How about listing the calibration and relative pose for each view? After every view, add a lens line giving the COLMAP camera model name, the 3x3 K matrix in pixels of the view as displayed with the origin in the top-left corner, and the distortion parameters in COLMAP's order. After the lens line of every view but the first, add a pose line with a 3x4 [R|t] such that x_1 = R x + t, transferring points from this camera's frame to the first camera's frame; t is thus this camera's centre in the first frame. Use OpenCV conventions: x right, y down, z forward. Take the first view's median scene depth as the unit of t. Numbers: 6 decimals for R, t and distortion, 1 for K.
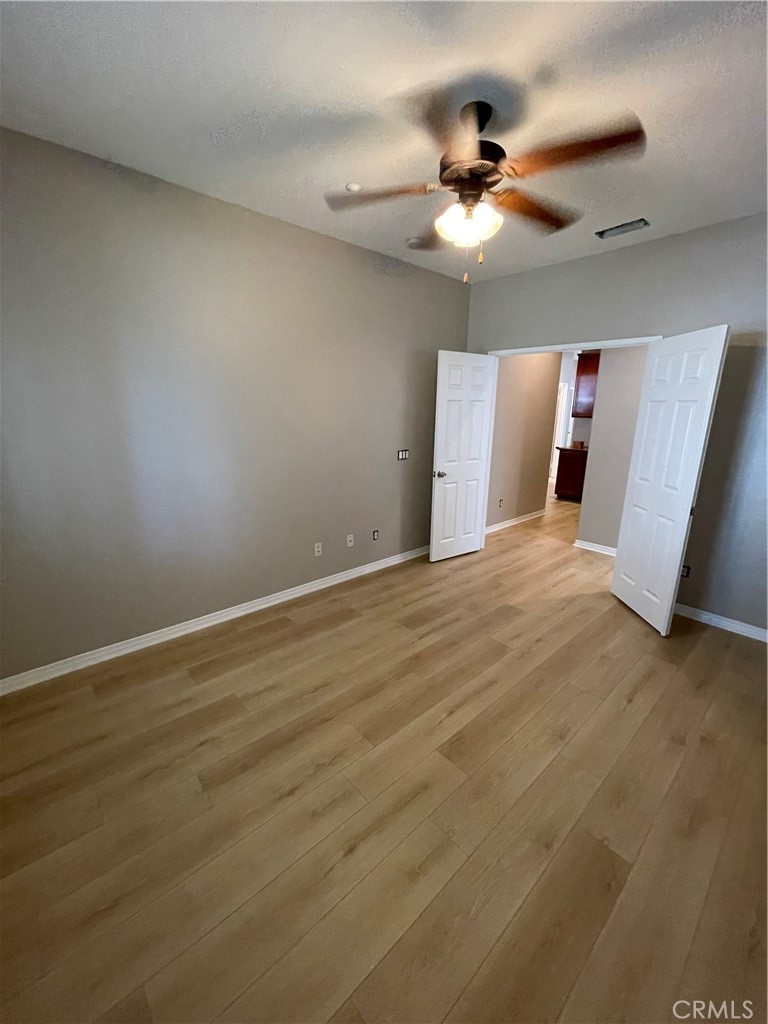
lens RADIAL K [[410.8, 0, 377.2], [0, 410.8, 514.8], [0, 0, 1]] dist [-0.002755, 0.000838]
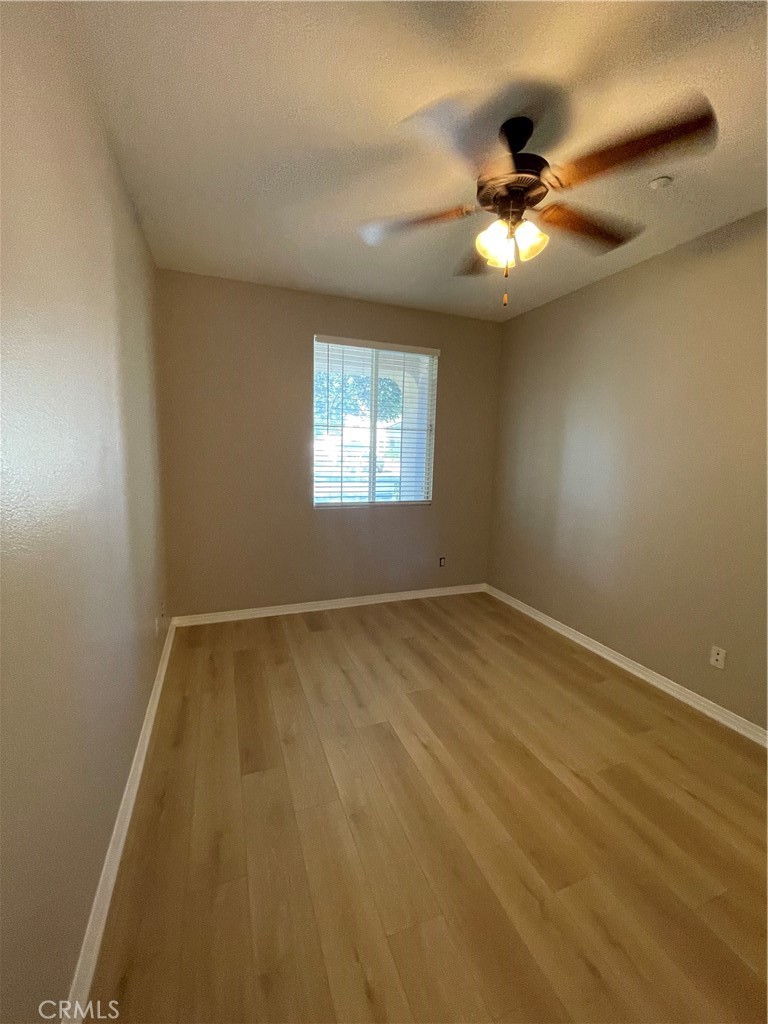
lens RADIAL K [[410.8, 0, 380.2], [0, 410.8, 514.9], [0, 0, 1]] dist [-0.002755, 0.000838]
pose [[-0.351979, 0.129519, -0.927003, 1.041716], [-0.270065, 0.934208, 0.233068, -0.227573], [0.896201, 0.332386, -0.293843, 1.001654]]
